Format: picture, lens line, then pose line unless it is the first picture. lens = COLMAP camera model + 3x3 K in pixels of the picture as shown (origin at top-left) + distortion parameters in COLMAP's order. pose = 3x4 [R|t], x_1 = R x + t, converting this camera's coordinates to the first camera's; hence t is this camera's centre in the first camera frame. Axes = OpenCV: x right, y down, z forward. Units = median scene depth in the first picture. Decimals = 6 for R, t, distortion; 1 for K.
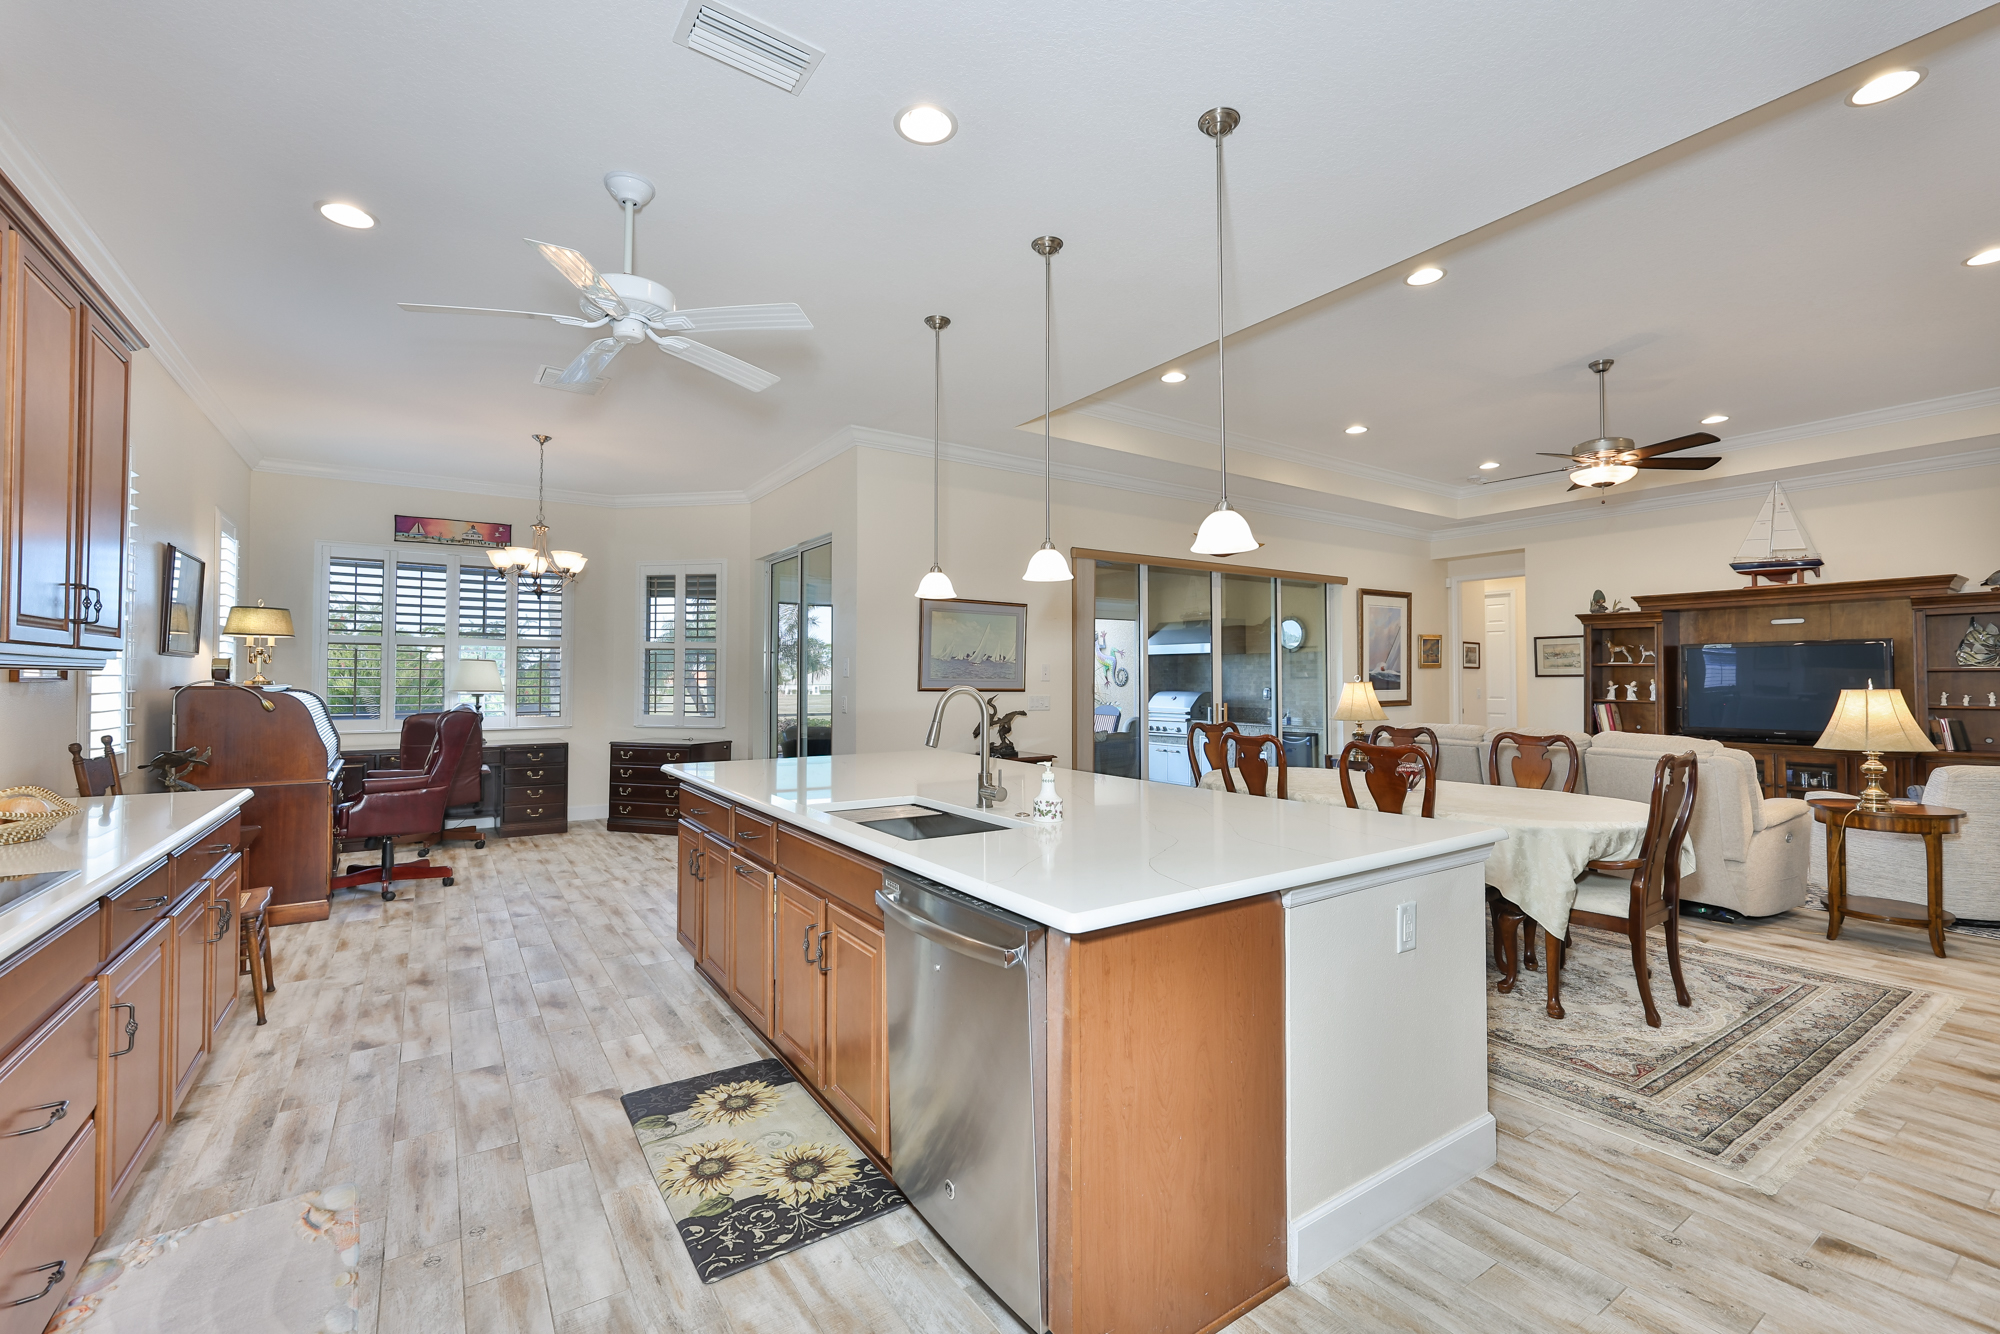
lens RADIAL K [[848.6, 0, 1001.2], [0, 848.6, 656.2], [0, 0, 1]] dist [0.002788, 0.000377]
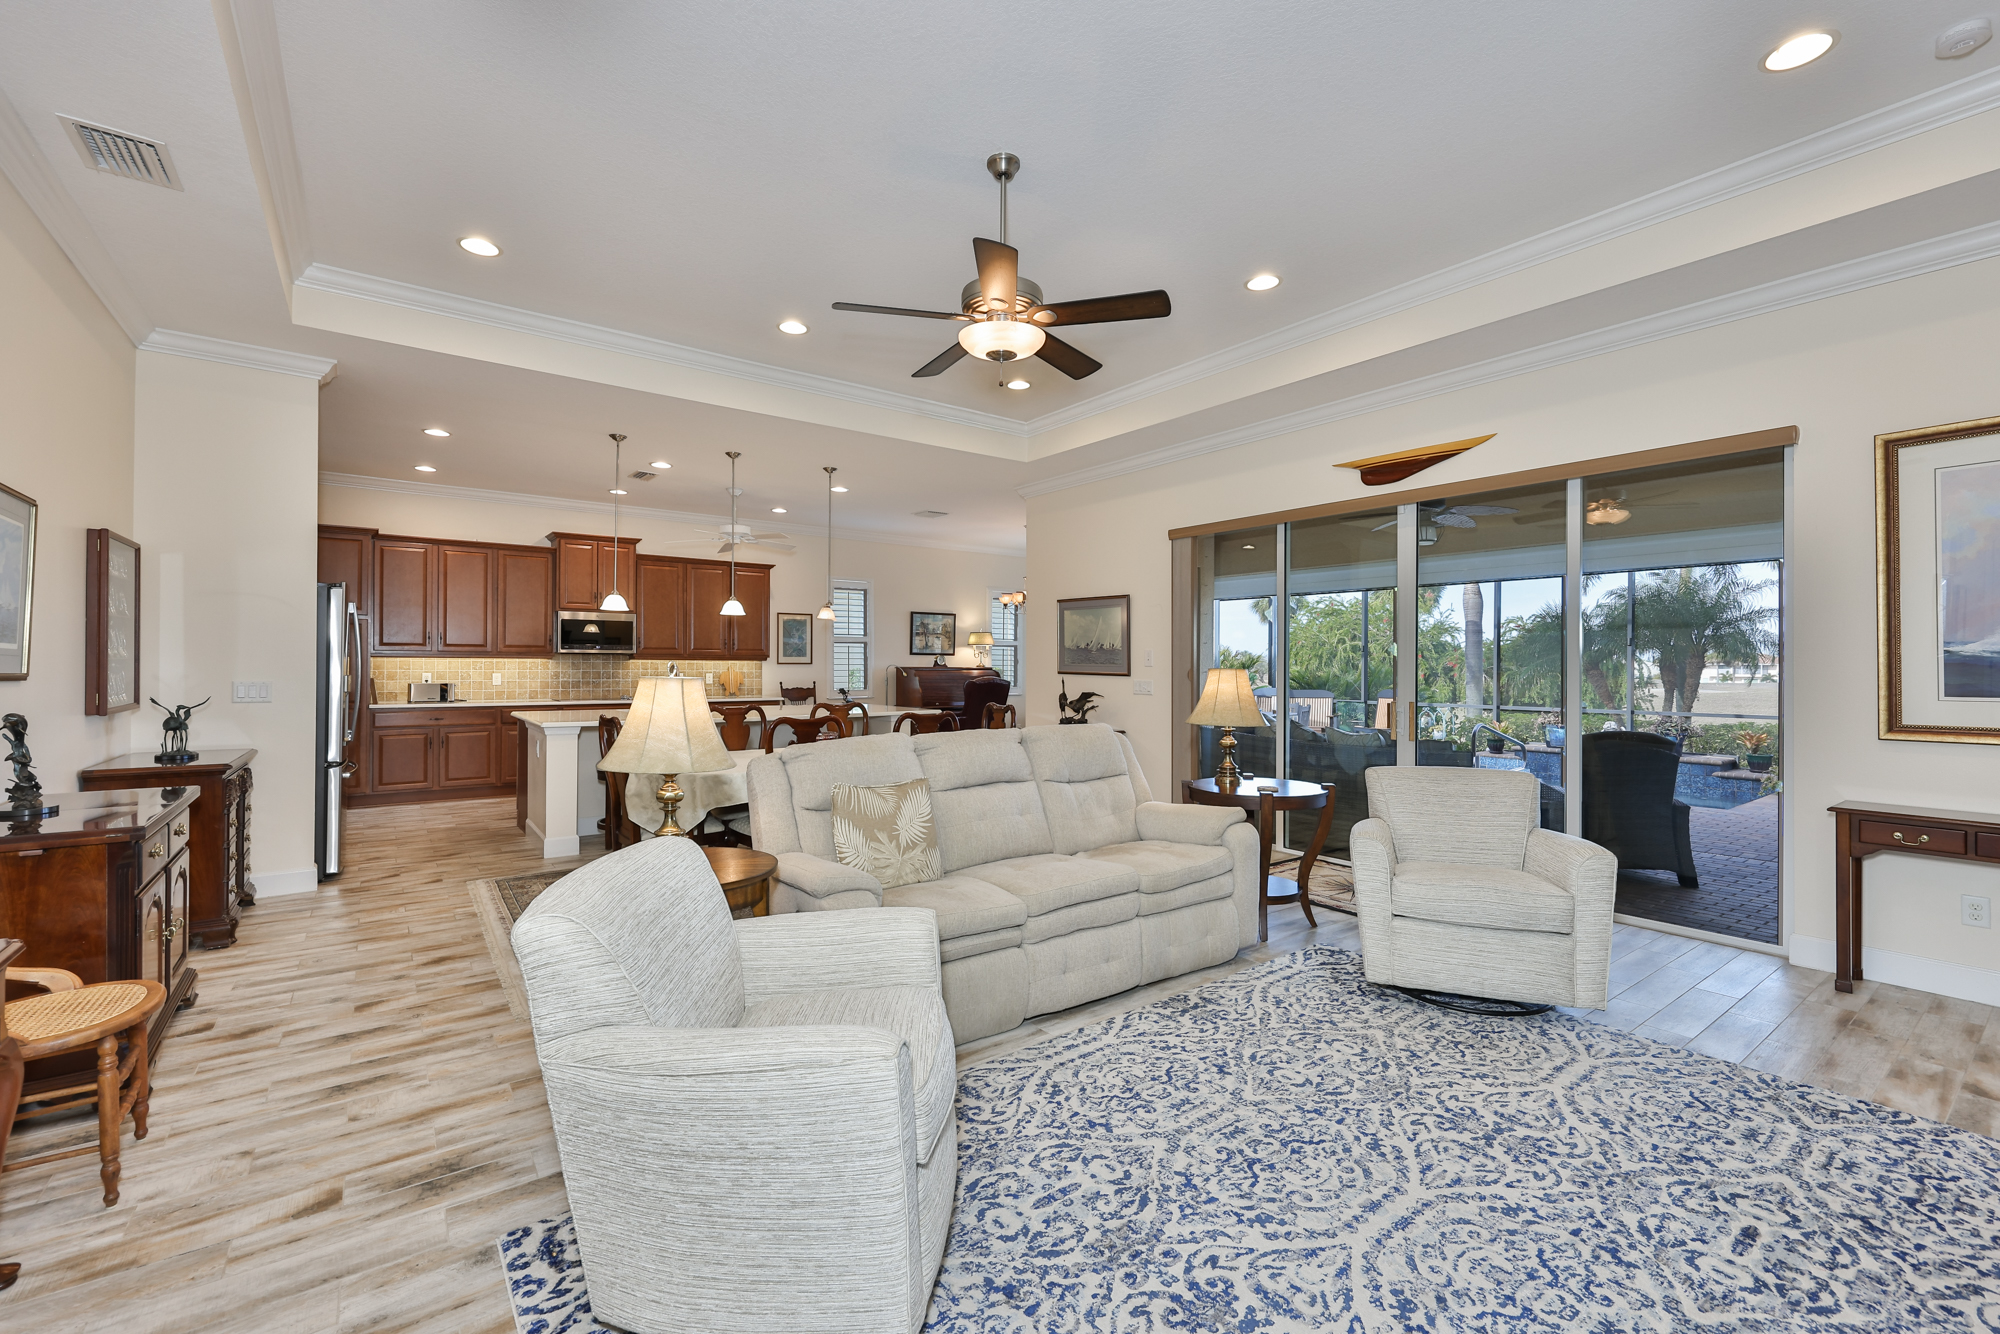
lens RADIAL K [[832.1, 0, 991.5], [0, 832.1, 660.9], [0, 0, 1]] dist [0.000059, 0.000187]
pose [[0.042893, -0.005135, -0.999066, 1.016599], [0.022806, 0.999731, -0.004160, 0.021143], [0.998819, -0.022606, 0.042999, 0.737675]]
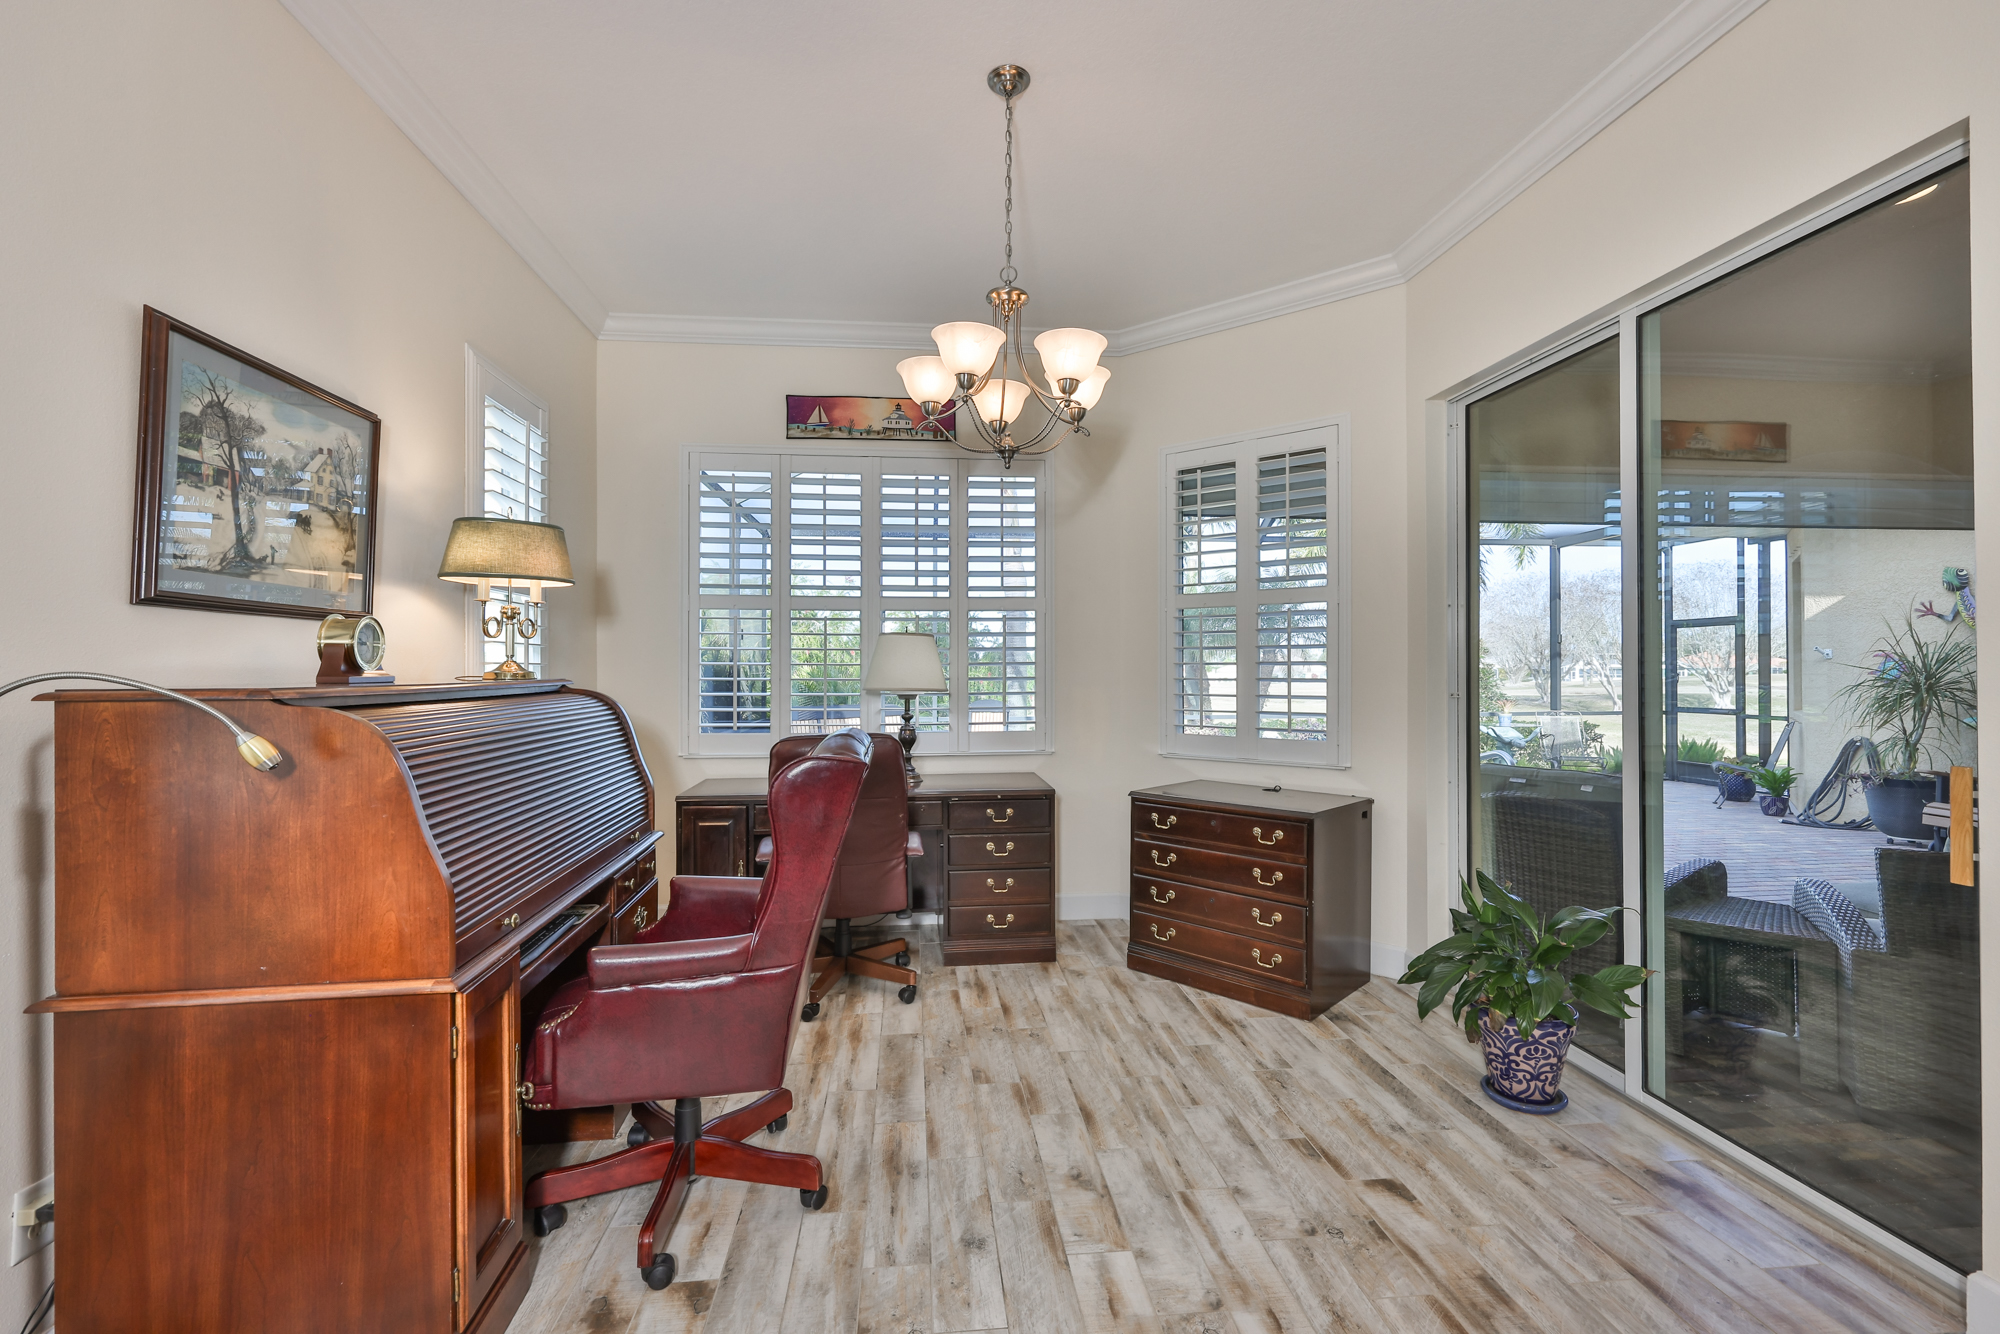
lens RADIAL K [[832.1, 0, 991.5], [0, 832.1, 660.9], [0, 0, 1]] dist [0.000059, 0.000187]
pose [[0.879391, -0.005423, -0.476070, -0.311584], [0.016522, 0.999680, 0.019131, 0.014312], [0.475814, -0.024689, 0.879199, 0.554896]]
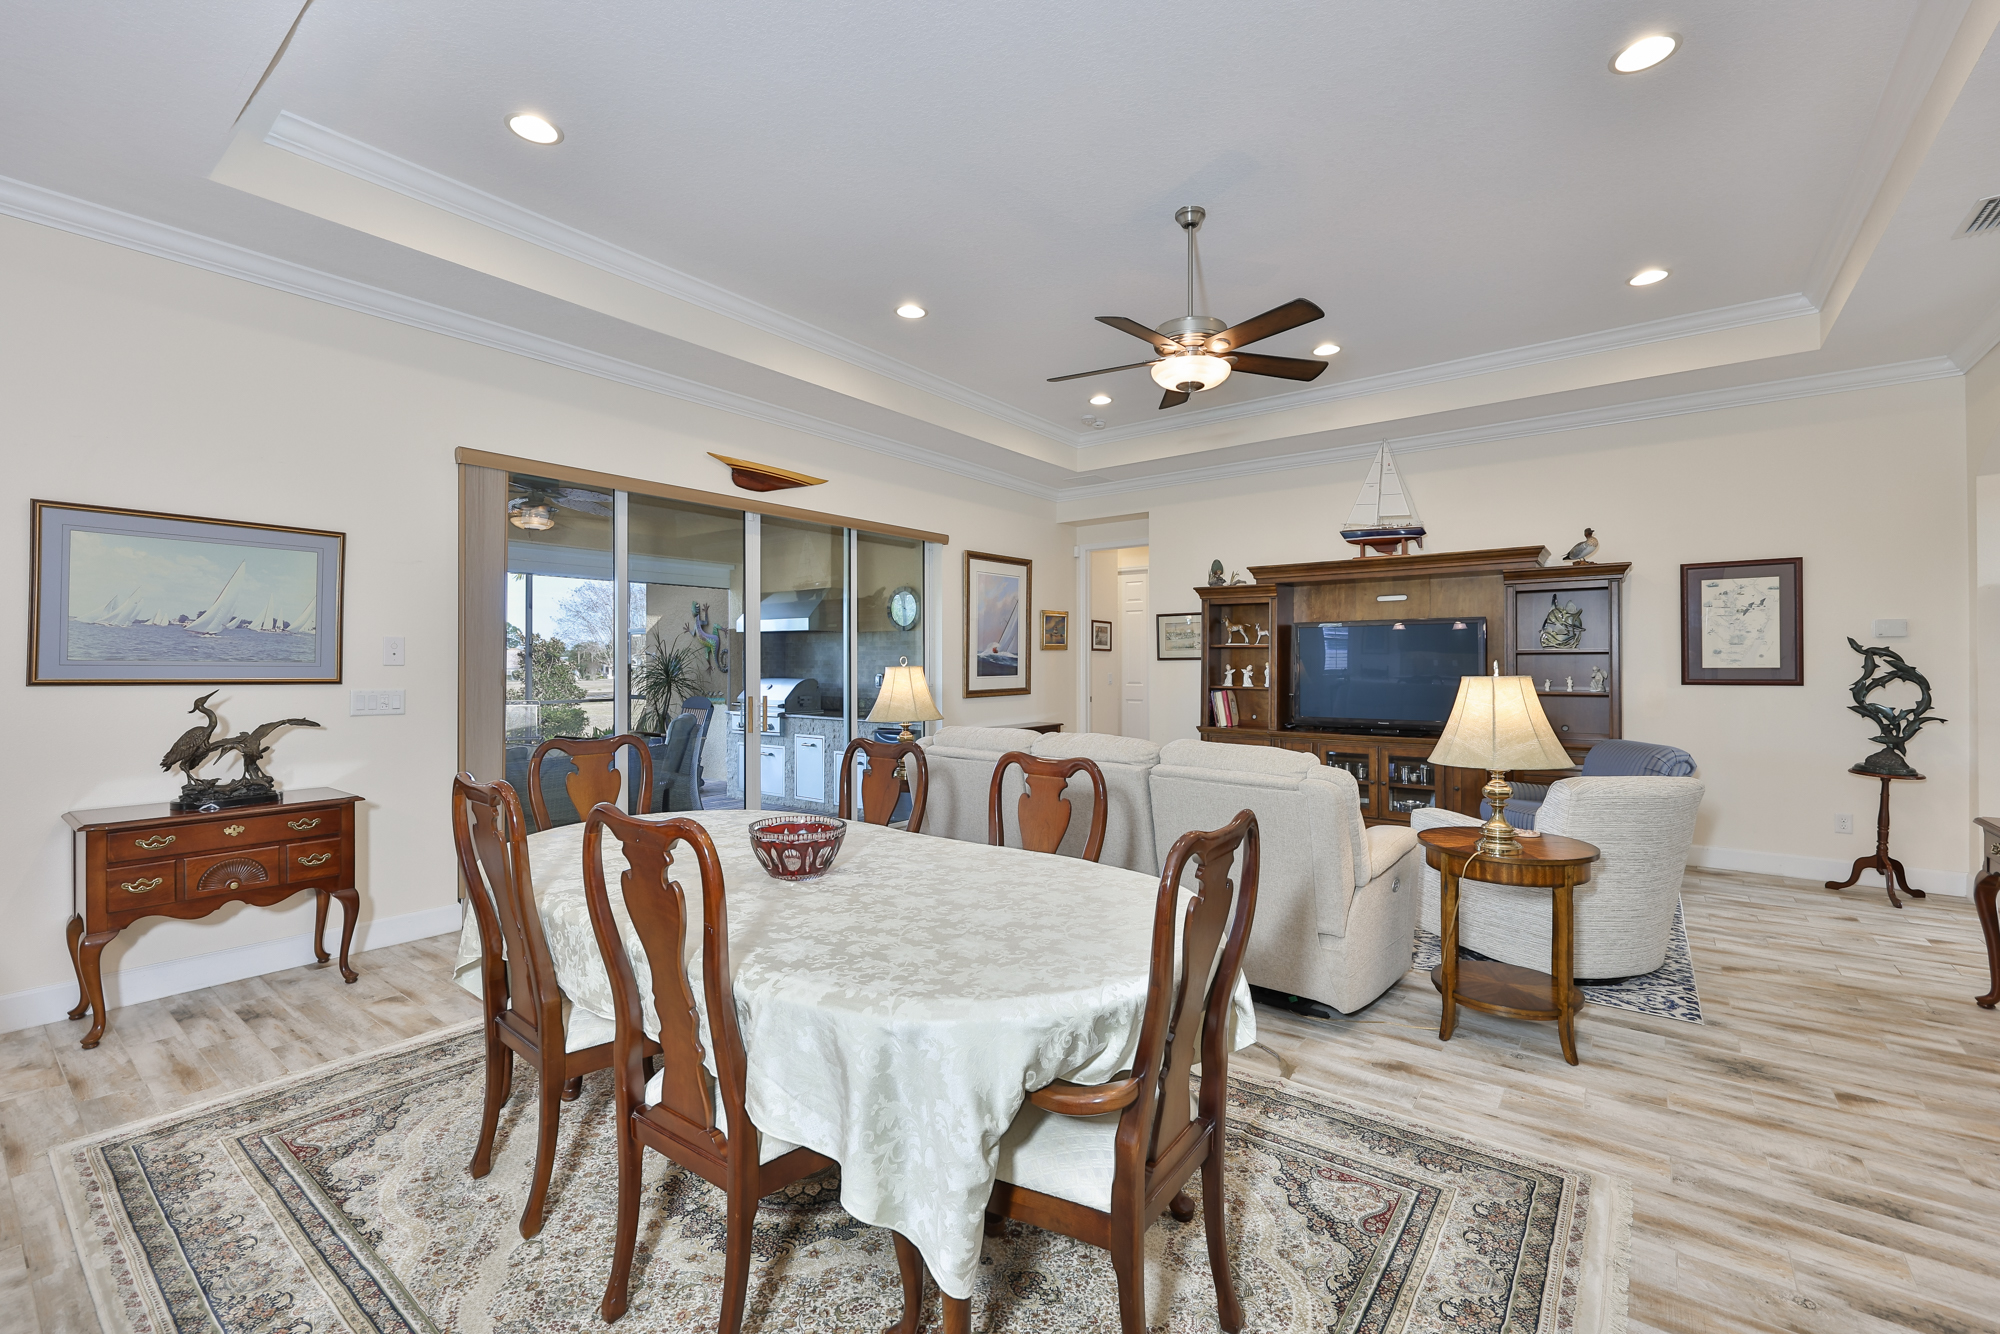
lens RADIAL K [[848.6, 0, 1001.2], [0, 848.6, 656.2], [0, 0, 1]] dist [0.002788, 0.000377]
pose [[0.948479, 0.002185, 0.316831, 0.257205], [-0.007969, 0.999824, 0.016959, 0.008795], [-0.316738, -0.018610, 0.948330, 0.288579]]
